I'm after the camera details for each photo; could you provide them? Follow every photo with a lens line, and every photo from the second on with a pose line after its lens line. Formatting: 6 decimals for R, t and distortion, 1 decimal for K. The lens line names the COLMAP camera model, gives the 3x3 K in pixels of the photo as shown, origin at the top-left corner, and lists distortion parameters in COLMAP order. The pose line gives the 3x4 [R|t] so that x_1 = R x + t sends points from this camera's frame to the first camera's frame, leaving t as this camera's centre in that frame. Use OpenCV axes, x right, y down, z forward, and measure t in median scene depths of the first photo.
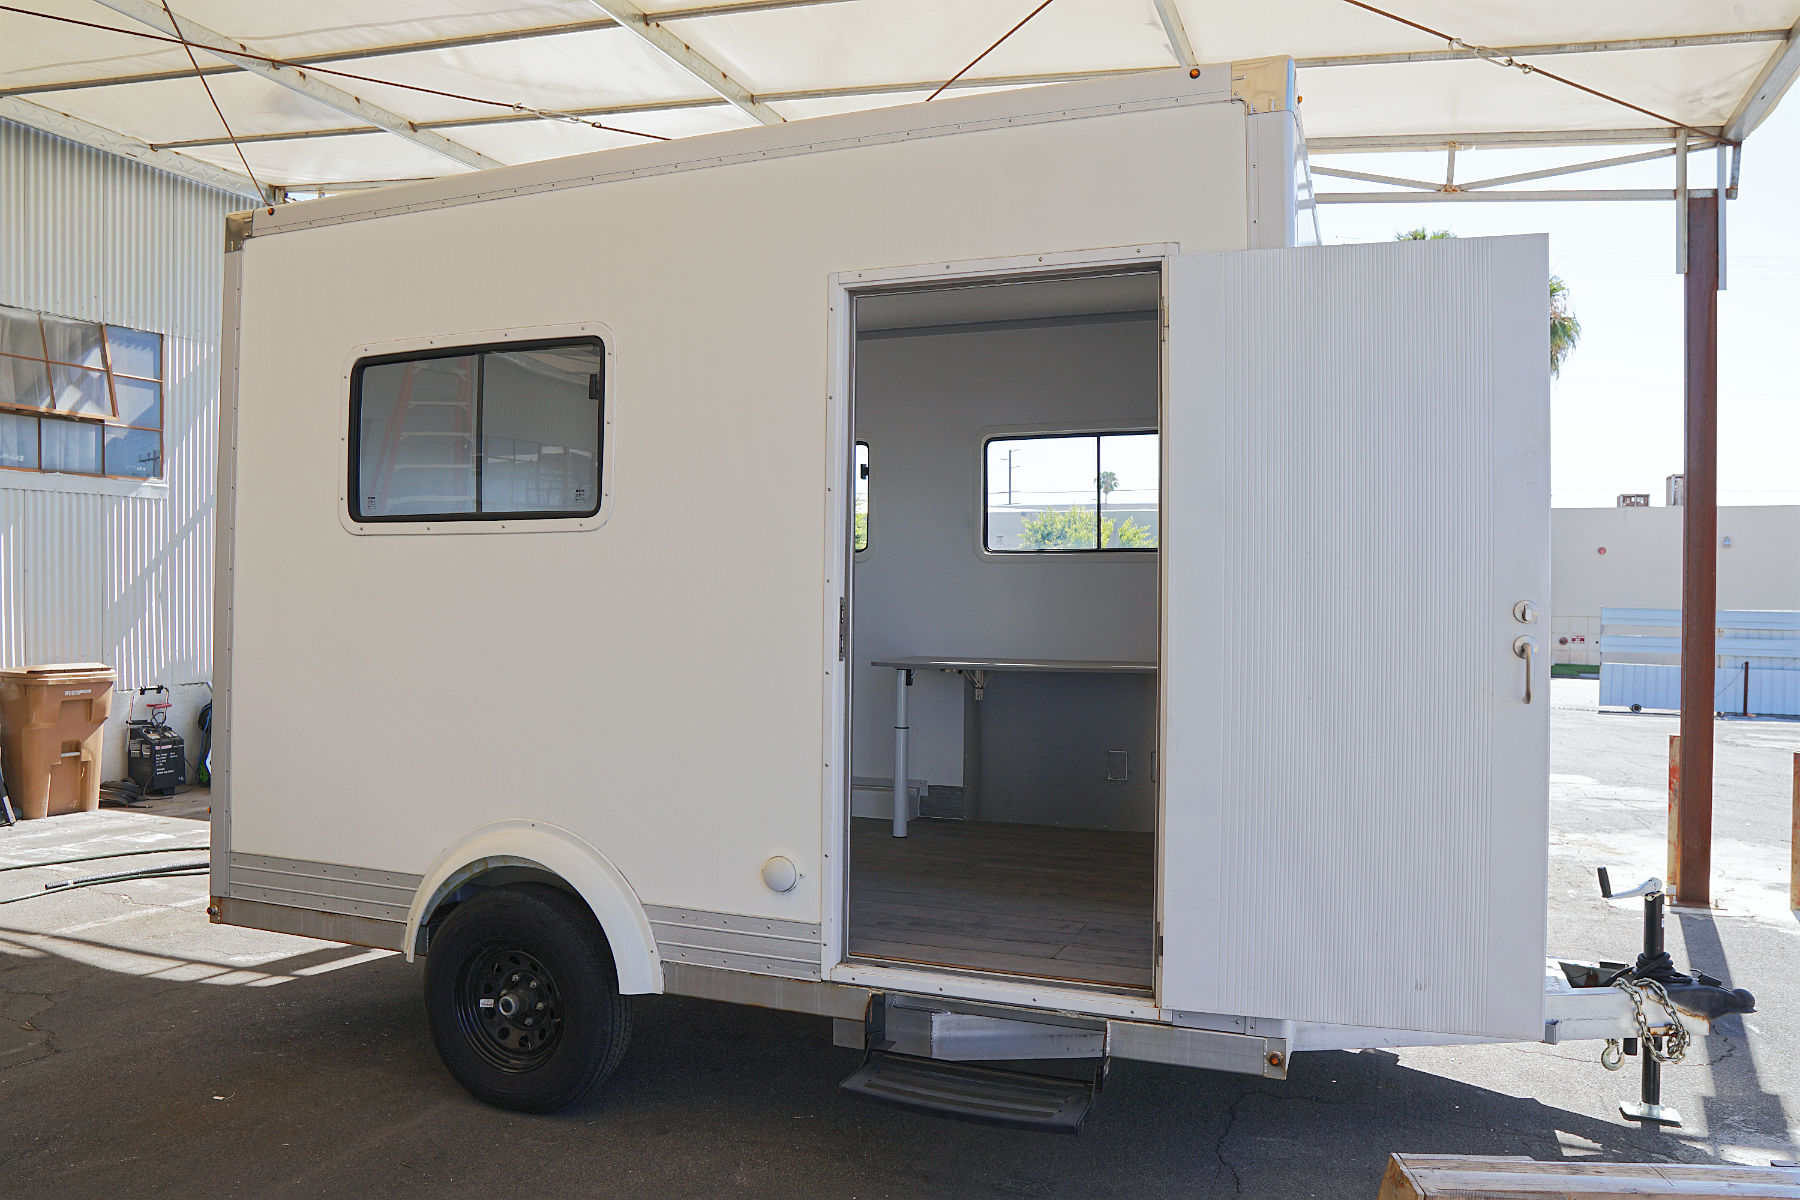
lens RADIAL K [[1246.8, 0, 900.9], [0, 1246.8, 594.2], [0, 0, 1]] dist [-0.088815, 0.056254]
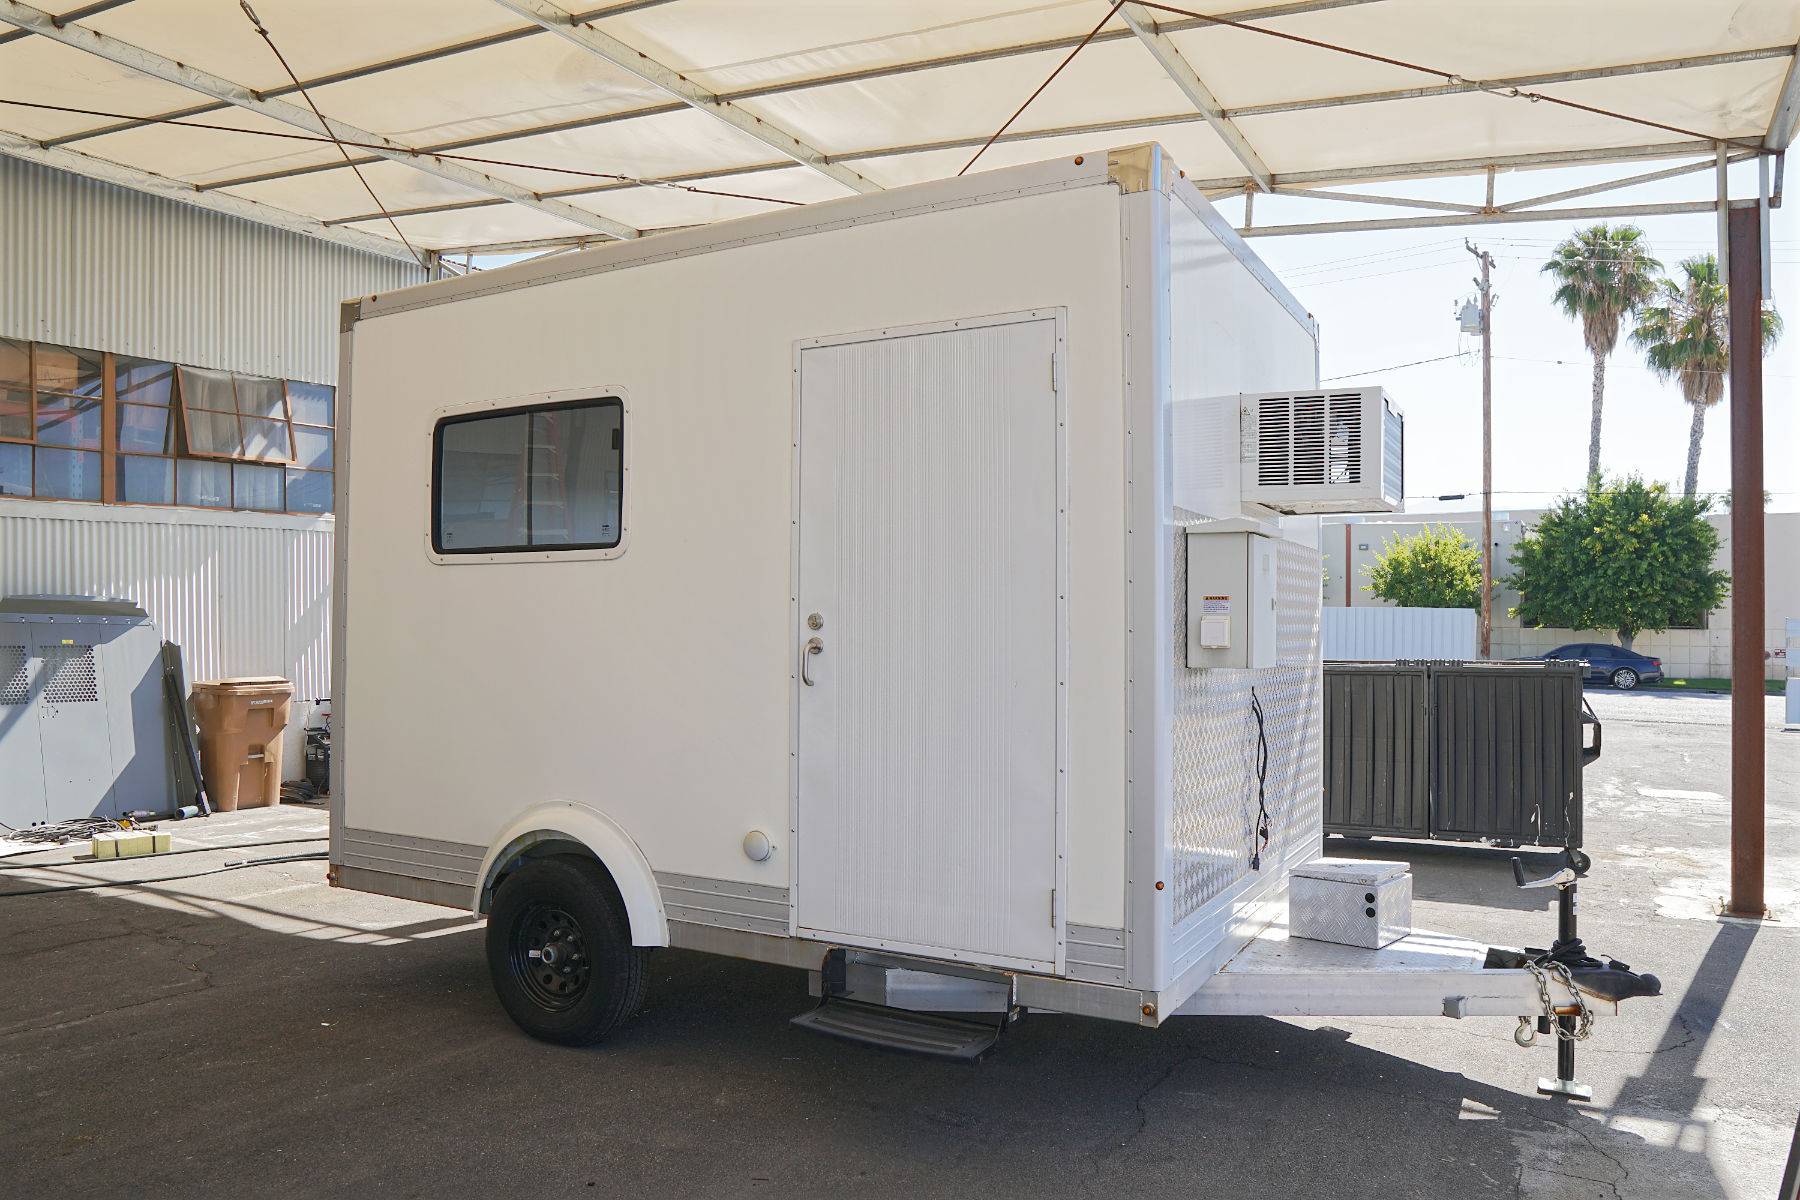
lens RADIAL K [[1246.8, 0, 908.1], [0, 1246.8, 599.4], [0, 0, 1]] dist [-0.088815, 0.056254]
pose [[0.990699, -0.009704, -0.135725, 0.179849], [0.008289, 0.999905, -0.010987, 0.002977], [0.135819, 0.009760, 0.990686, -0.137768]]
